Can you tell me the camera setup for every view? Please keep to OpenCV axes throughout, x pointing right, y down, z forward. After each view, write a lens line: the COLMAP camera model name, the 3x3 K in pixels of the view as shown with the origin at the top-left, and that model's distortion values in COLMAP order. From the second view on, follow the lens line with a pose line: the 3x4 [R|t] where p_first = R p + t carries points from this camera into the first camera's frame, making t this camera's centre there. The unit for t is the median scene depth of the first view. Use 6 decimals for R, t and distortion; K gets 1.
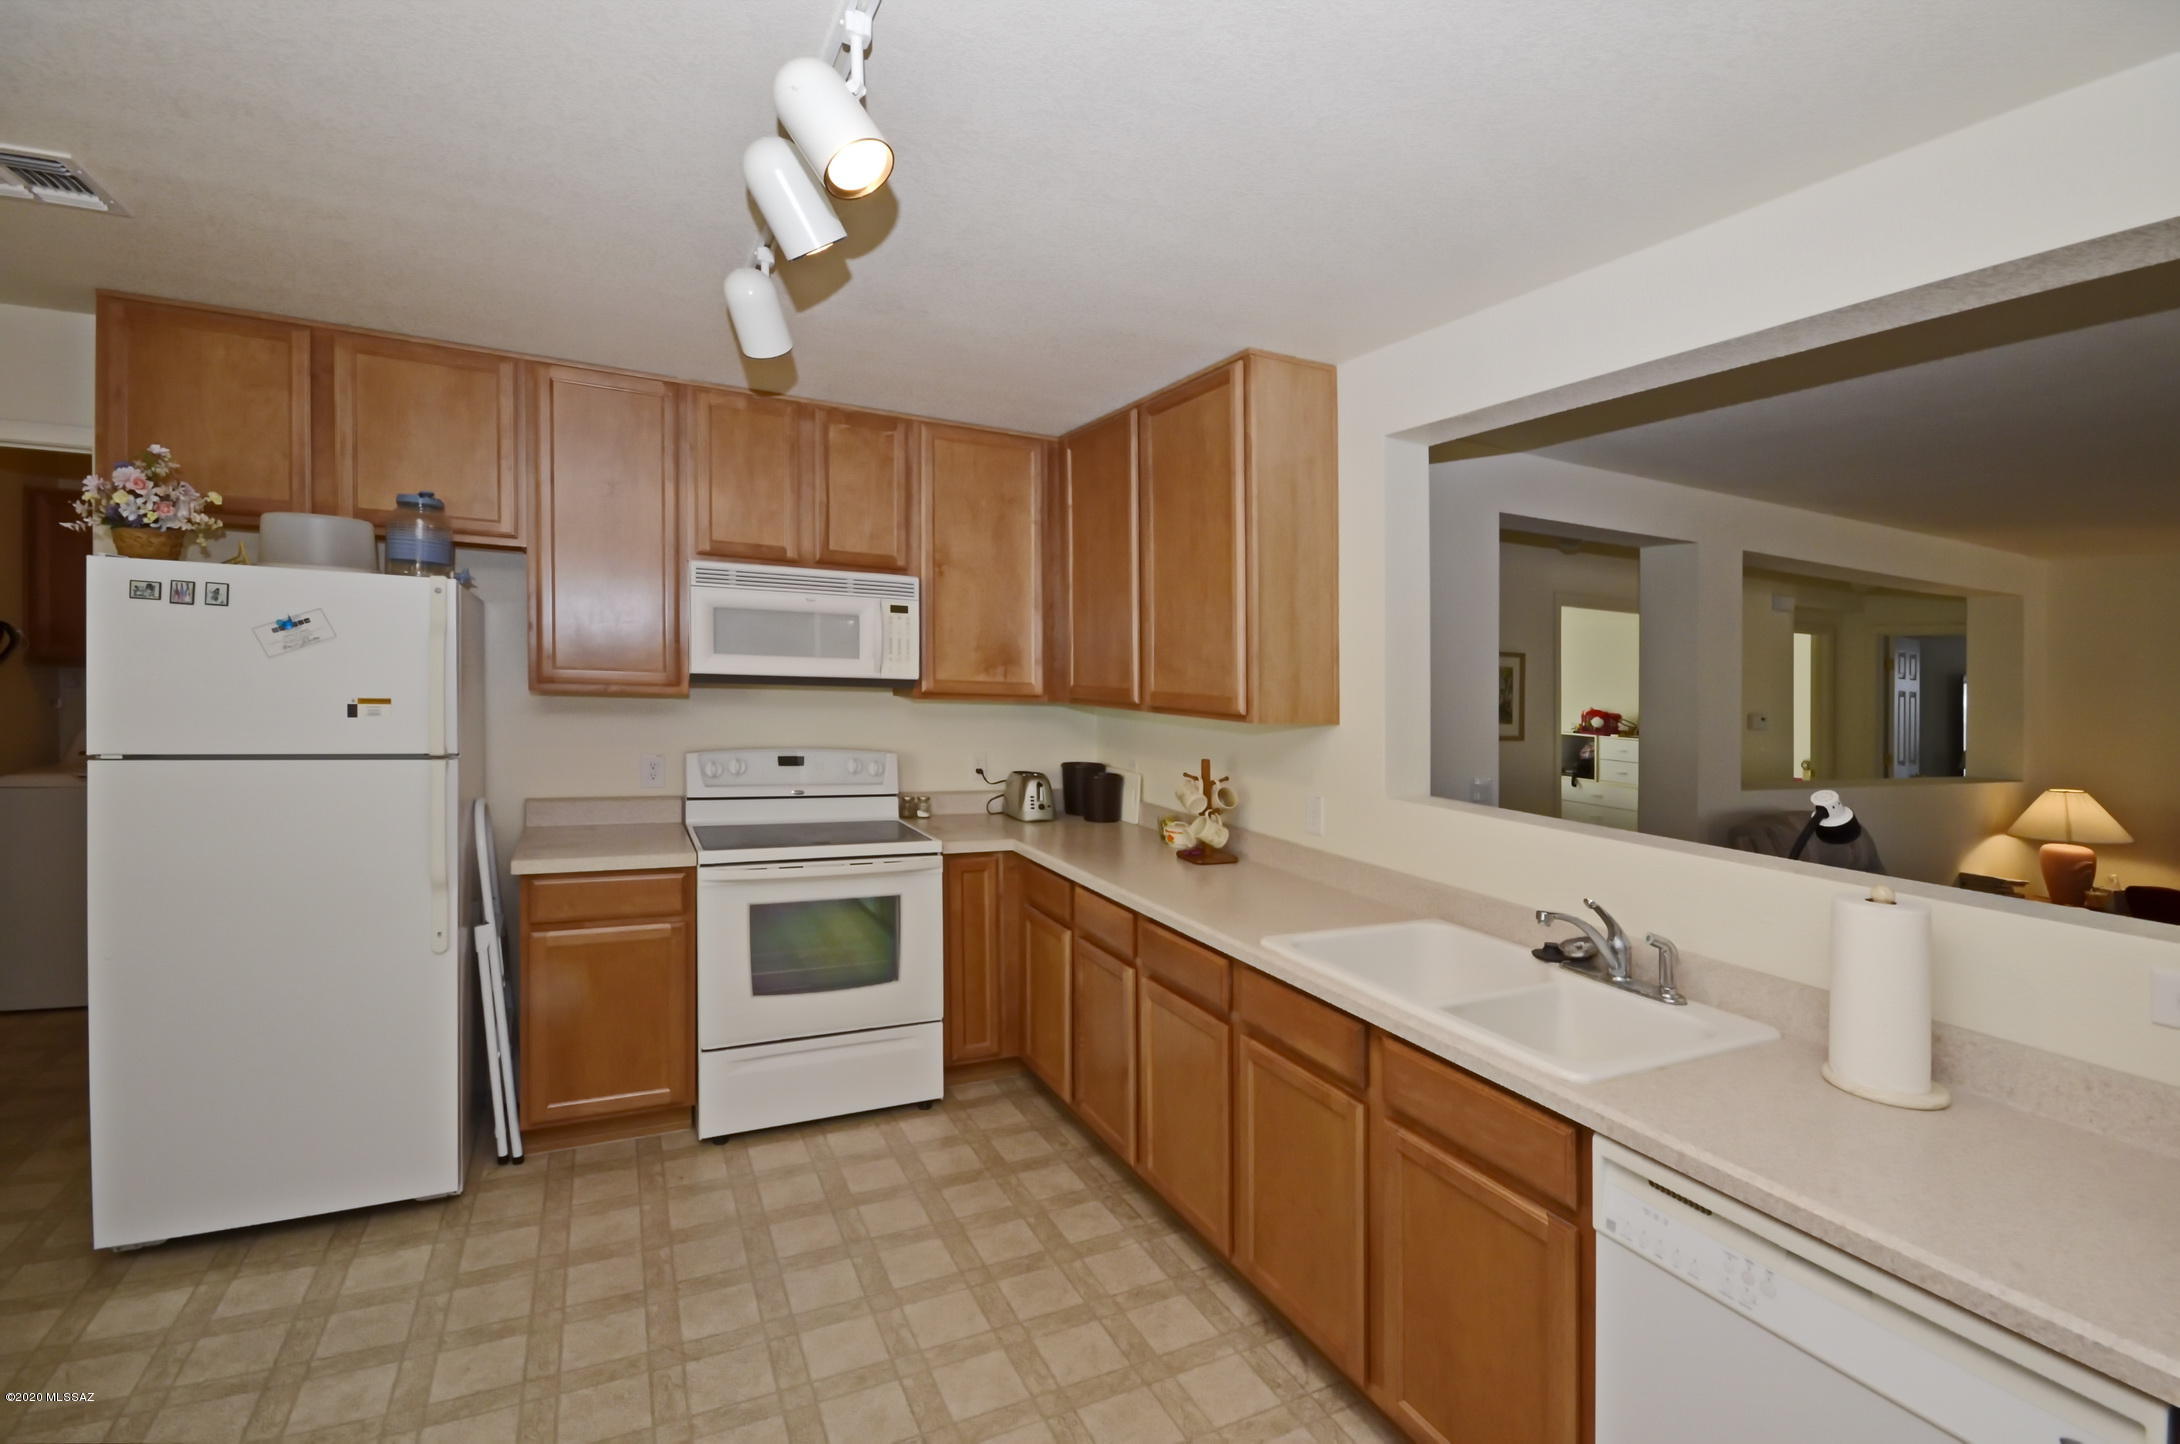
lens RADIAL K [[920.0, 0, 1094.9], [0, 920.0, 691.1], [0, 0, 1]] dist [0.003319, 0.000141]
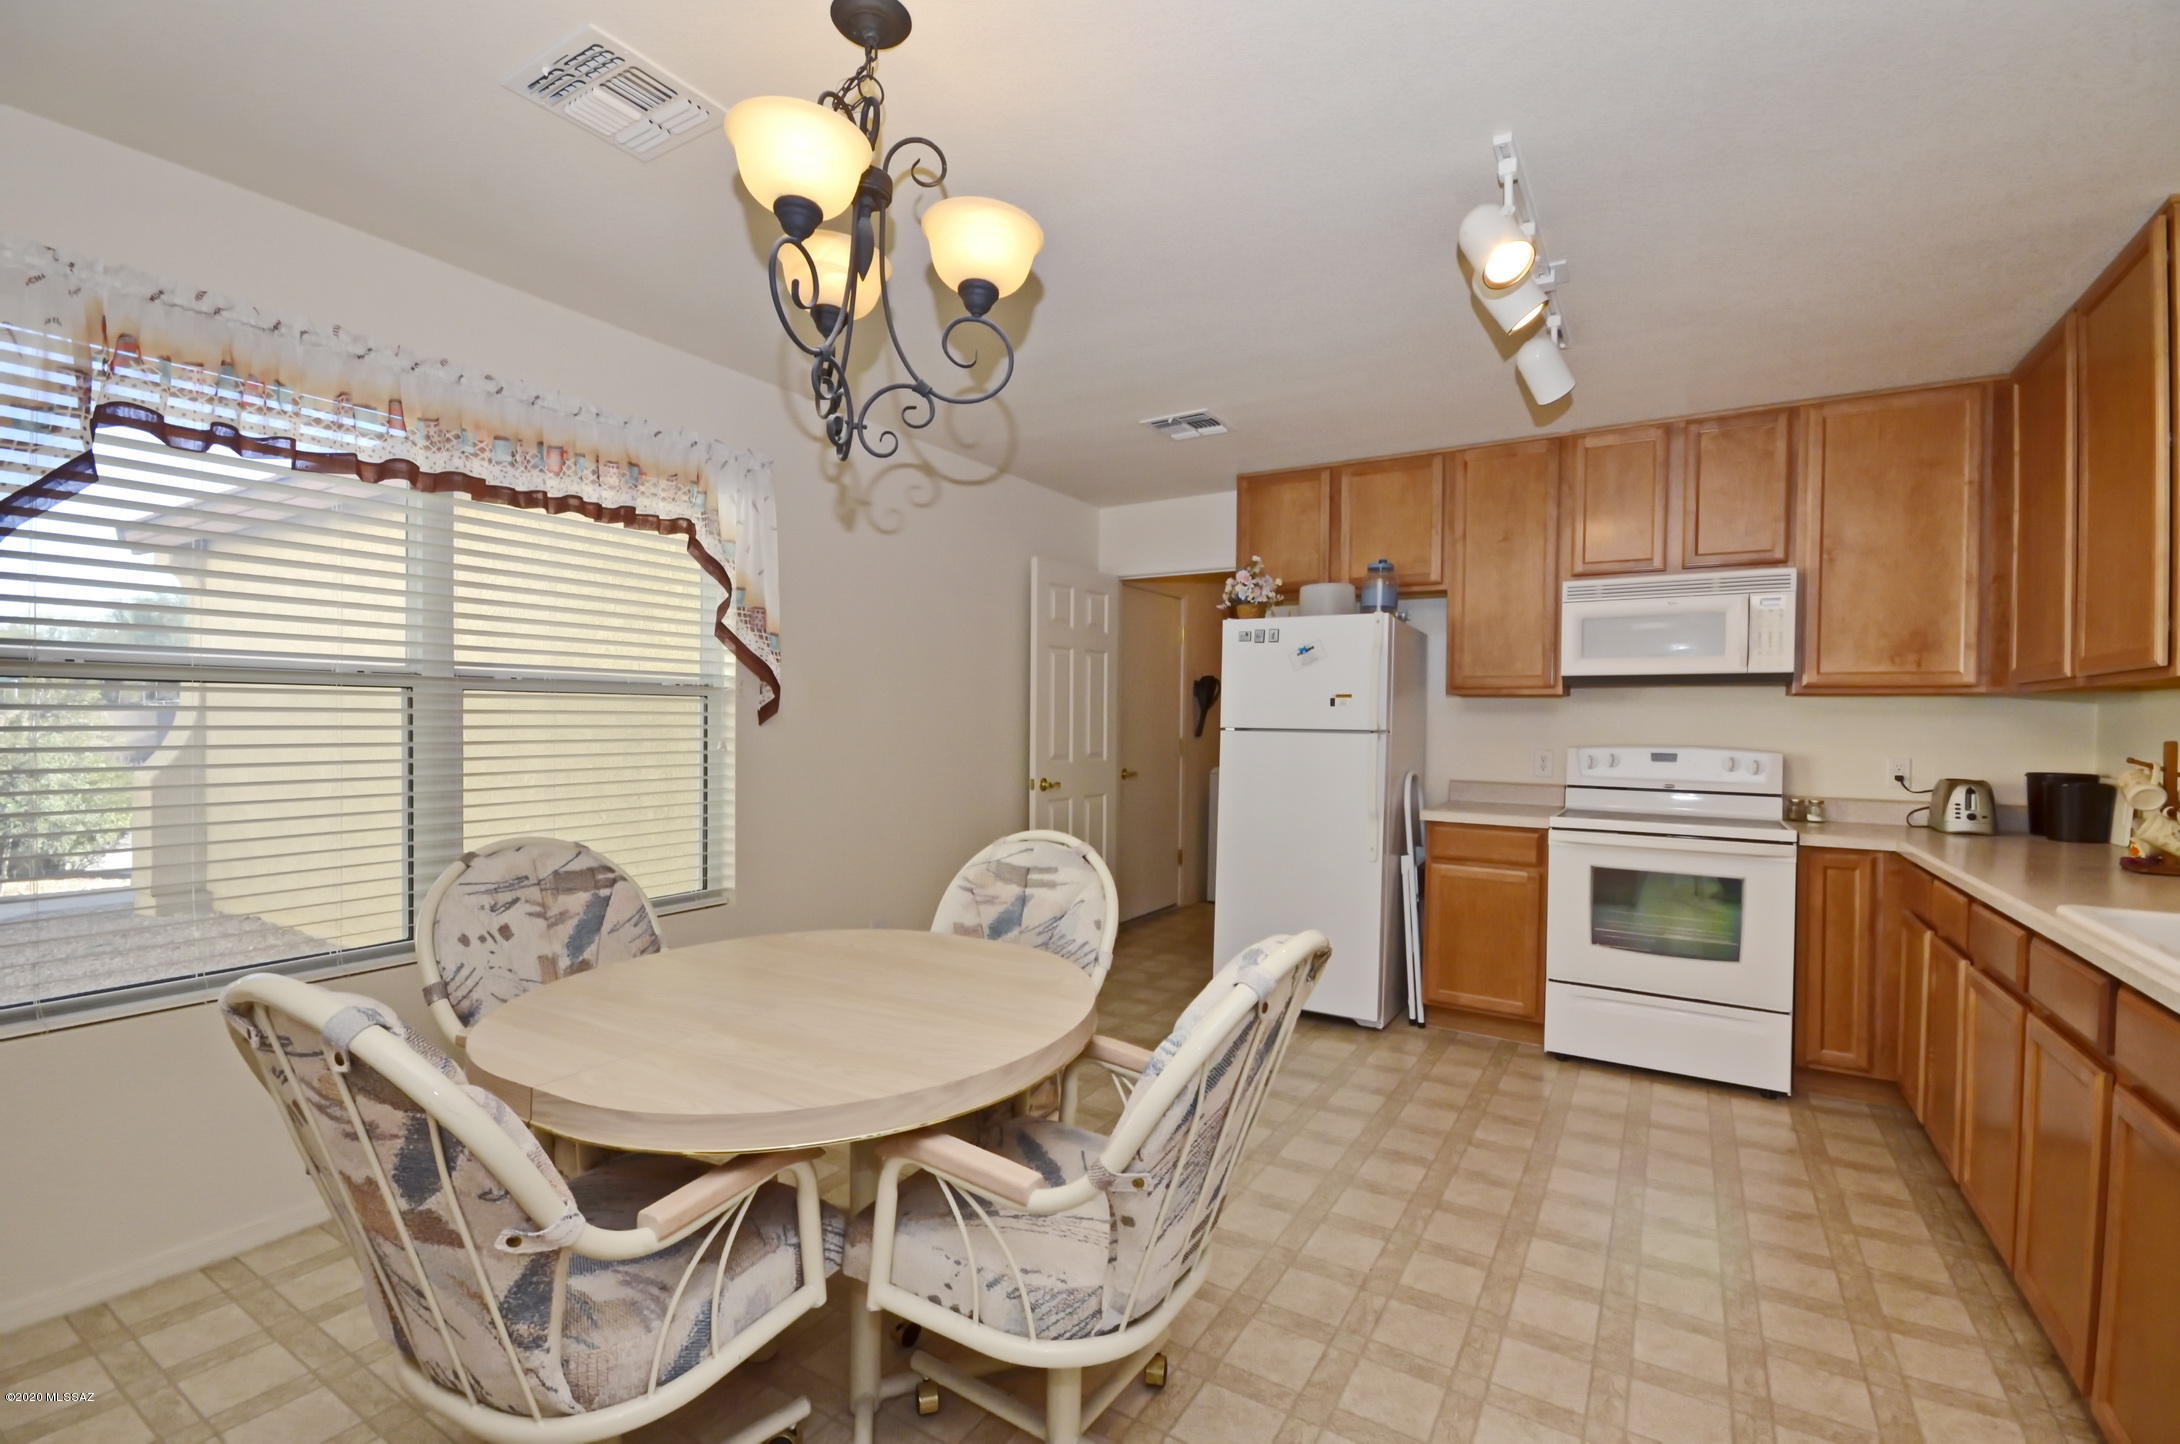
lens RADIAL K [[970.4, 0, 1116.6], [0, 970.4, 725.7], [0, 0, 1]] dist [-0.003068, -0.000341]
pose [[0.521987, -0.020960, -0.852696, 0.360166], [-0.017125, 0.999239, -0.035046, 0.108924], [0.852781, 0.032896, 0.521231, -0.153514]]
